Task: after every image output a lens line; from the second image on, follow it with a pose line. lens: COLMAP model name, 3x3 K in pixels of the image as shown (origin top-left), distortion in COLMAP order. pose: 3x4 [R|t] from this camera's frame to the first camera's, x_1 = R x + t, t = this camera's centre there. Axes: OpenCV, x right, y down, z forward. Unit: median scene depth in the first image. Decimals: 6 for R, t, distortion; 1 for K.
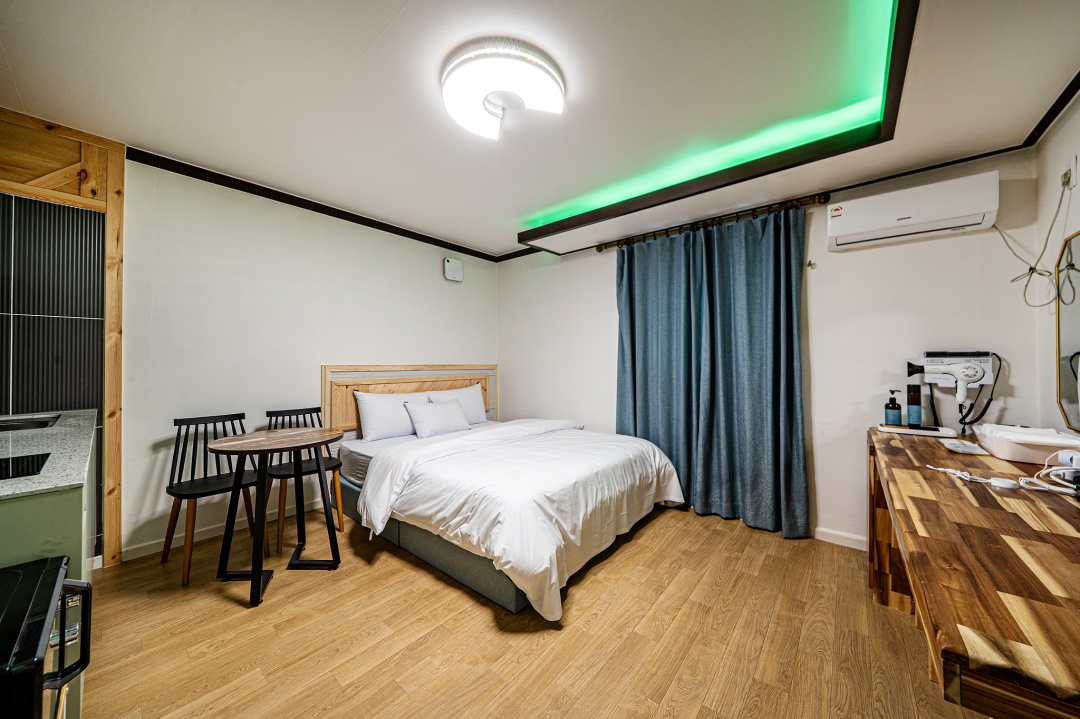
lens RADIAL K [[364.7, 0, 533.5], [0, 364.7, 364.9], [0, 0, 1]] dist [-0.016835, 0.000281]
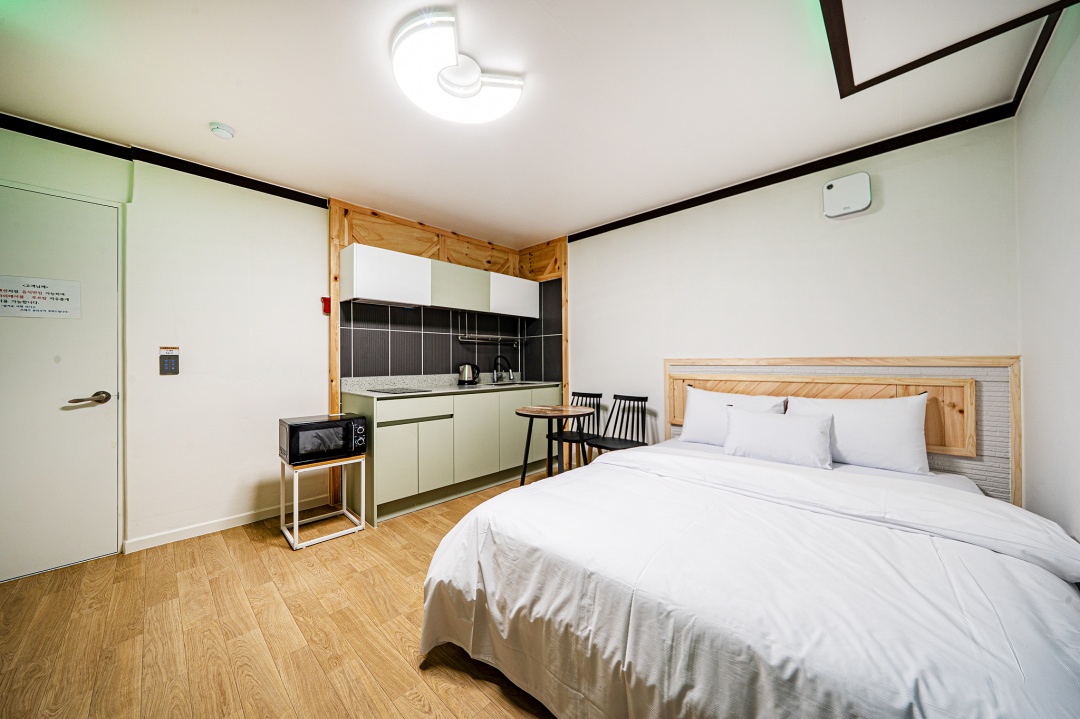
lens RADIAL K [[364.7, 0, 543.1], [0, 364.7, 361.6], [0, 0, 1]] dist [-0.016835, 0.000281]
pose [[-0.025433, 0.000200, -0.999677, 0.699048], [-0.003705, 0.999993, 0.000295, 0.014498], [0.999670, 0.003711, -0.025432, 0.943696]]
